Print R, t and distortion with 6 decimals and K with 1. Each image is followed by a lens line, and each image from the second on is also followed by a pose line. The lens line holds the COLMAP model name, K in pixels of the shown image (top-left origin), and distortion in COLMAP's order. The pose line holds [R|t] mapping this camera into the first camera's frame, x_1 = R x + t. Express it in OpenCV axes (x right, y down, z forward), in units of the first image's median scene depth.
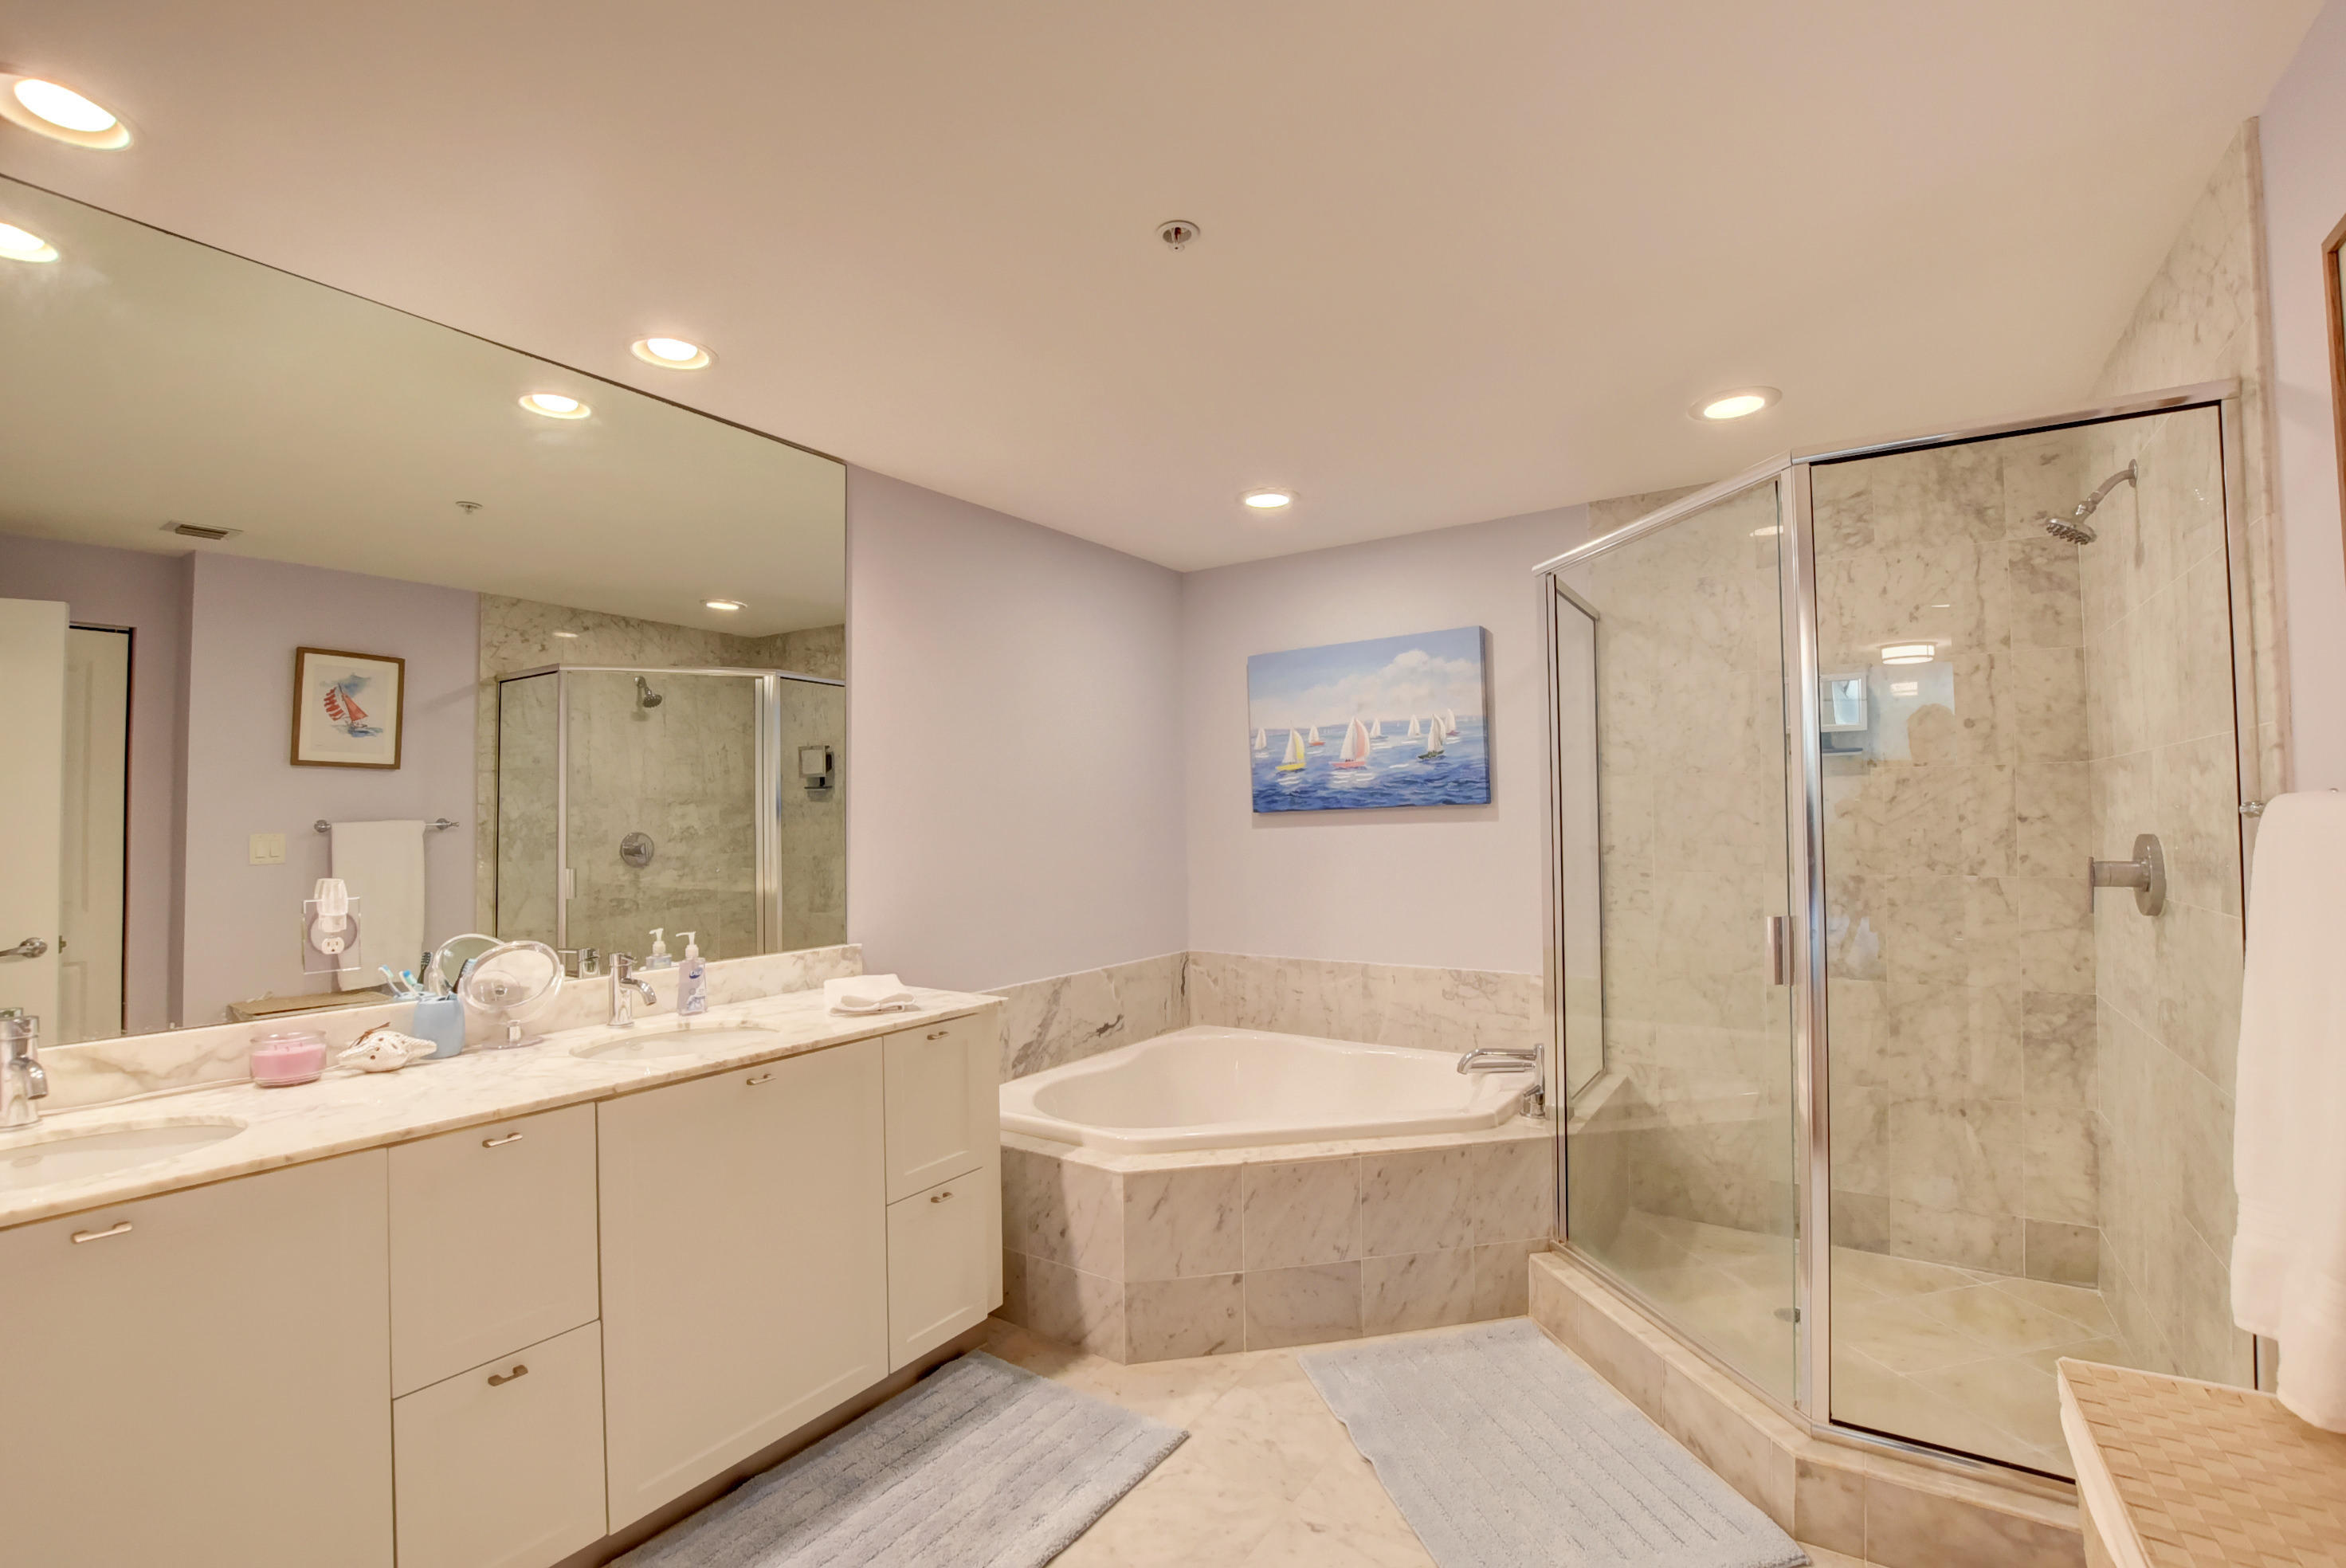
lens RADIAL K [[1026.9, 0, 1182.0], [0, 1026.9, 788.4], [0, 0, 1]] dist [-0.028363, -0.001096]
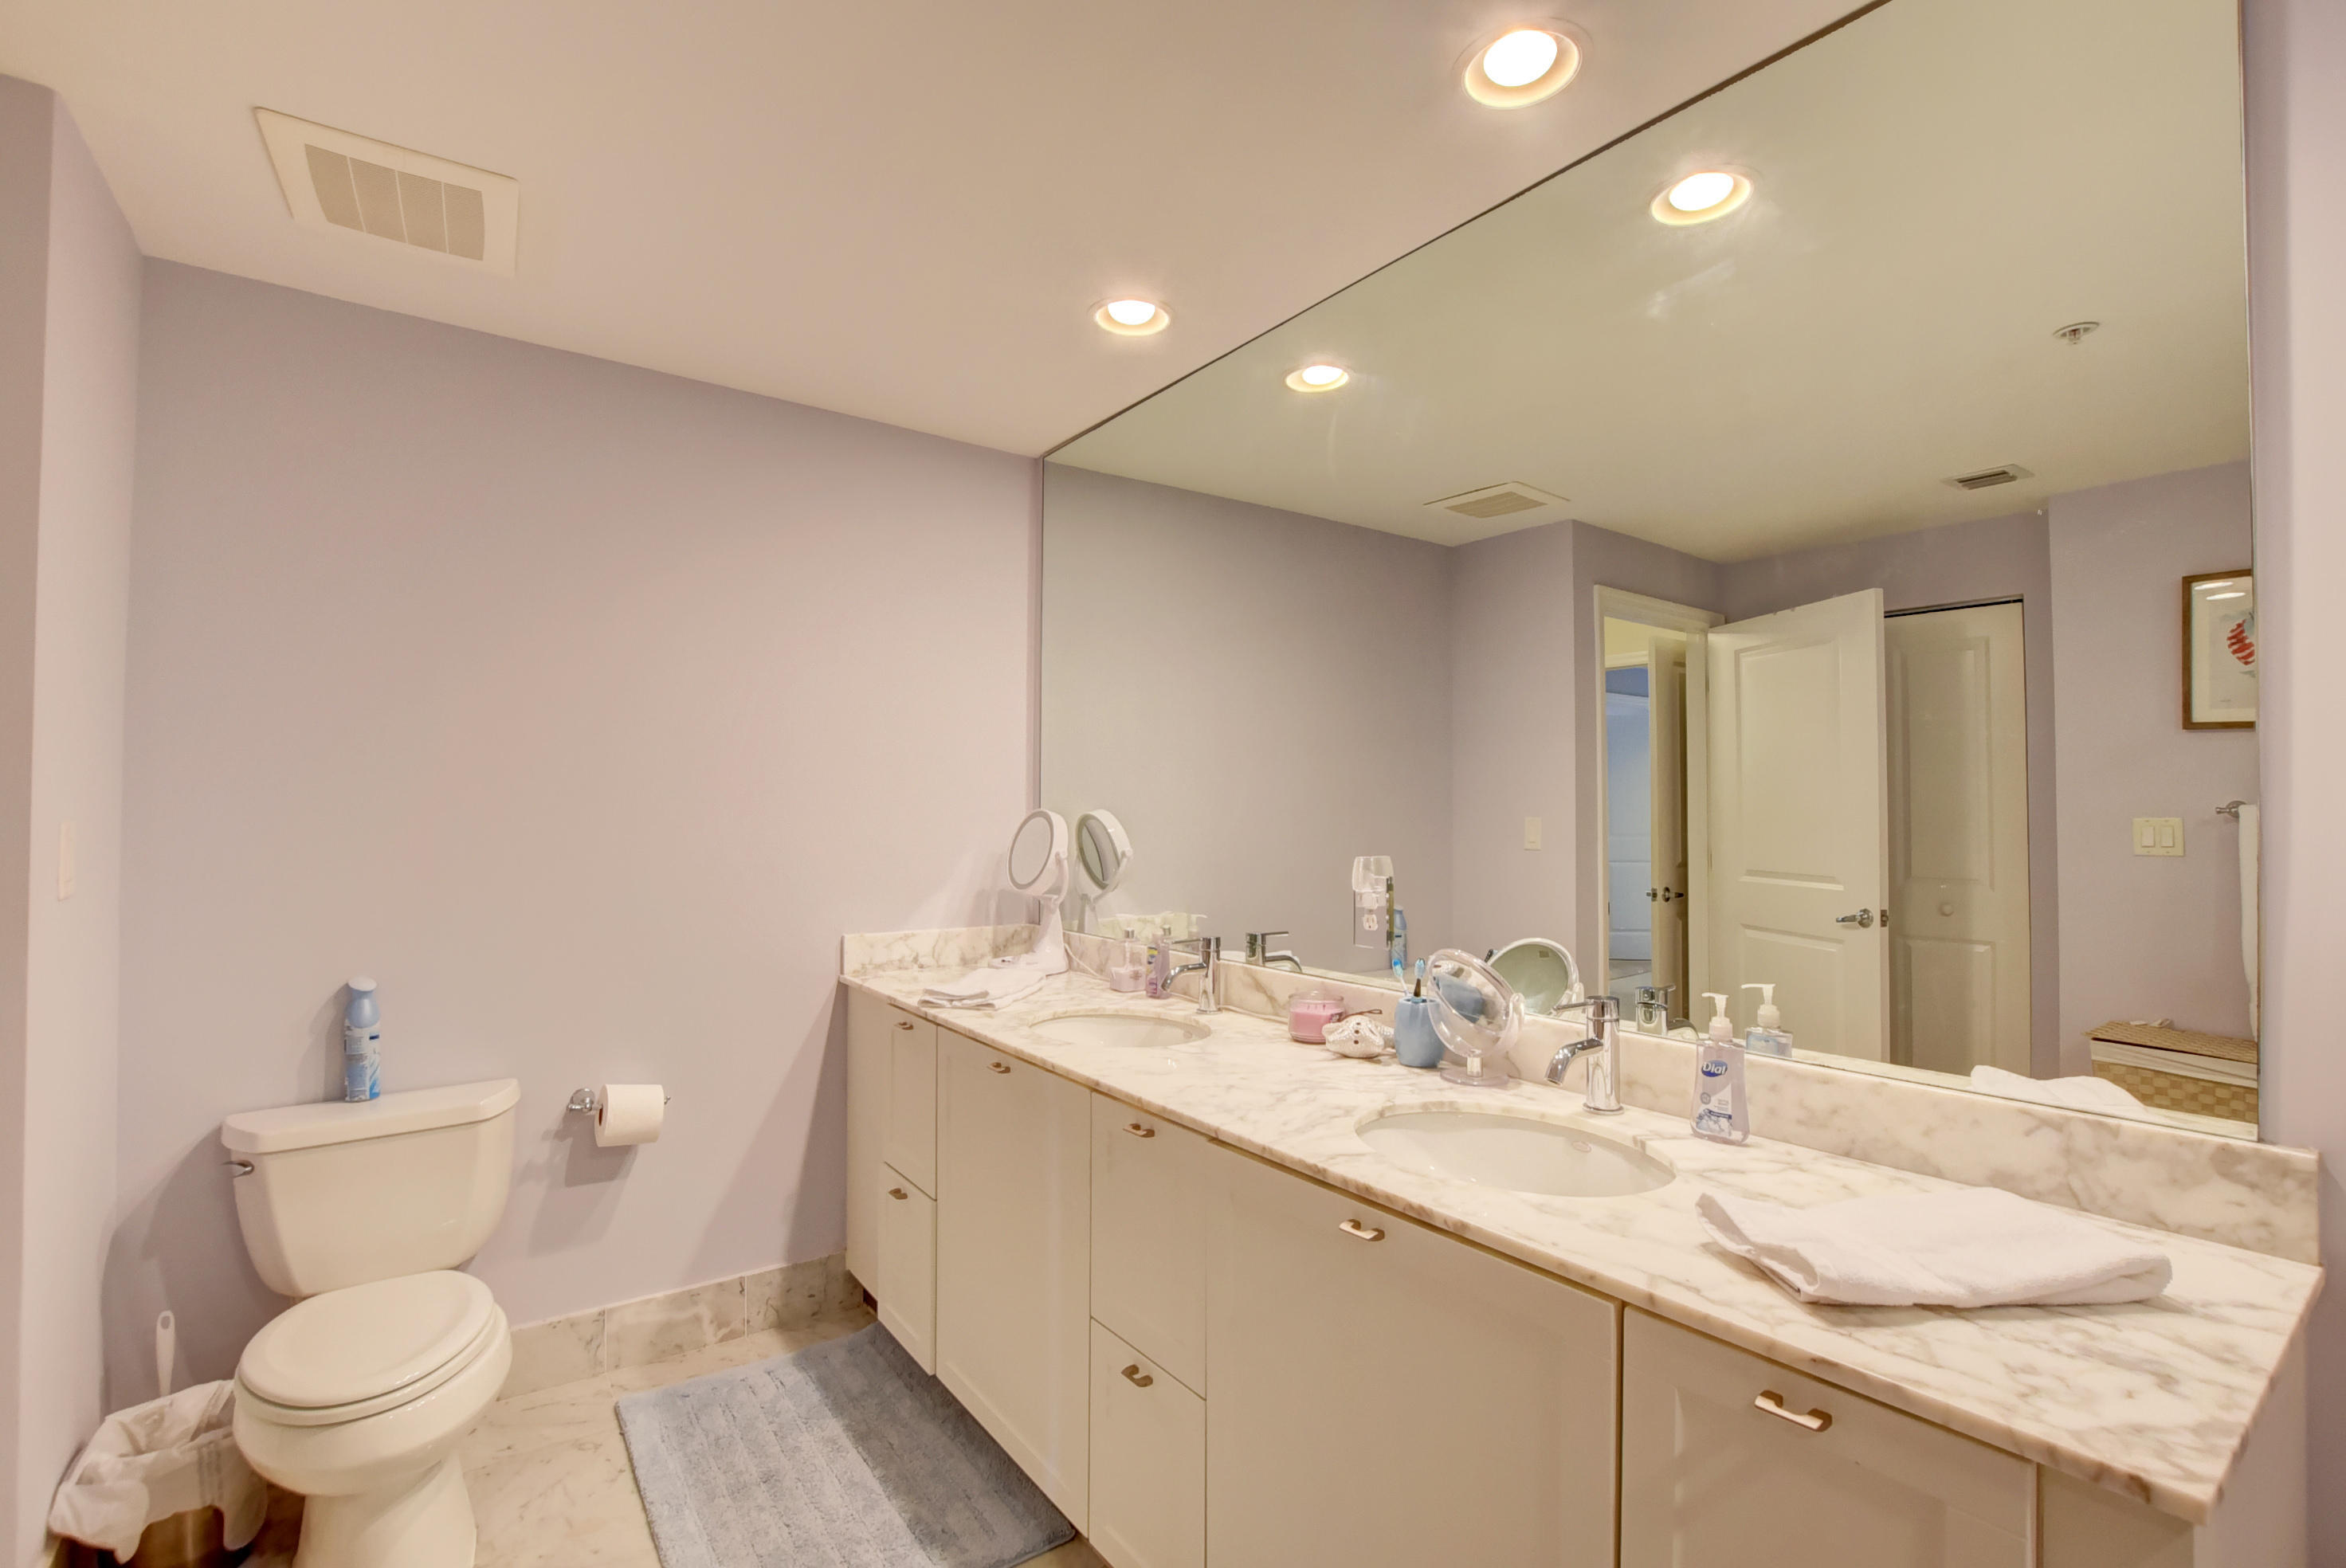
lens RADIAL K [[1026.9, 0, 1180.4], [0, 1026.9, 768.8], [0, 0, 1]] dist [-0.028363, -0.001096]
pose [[-0.316519, -0.022529, -0.948319, 0.117950], [0.023624, 0.999221, -0.031623, 0.017347], [0.948292, -0.032412, -0.315740, 0.648161]]
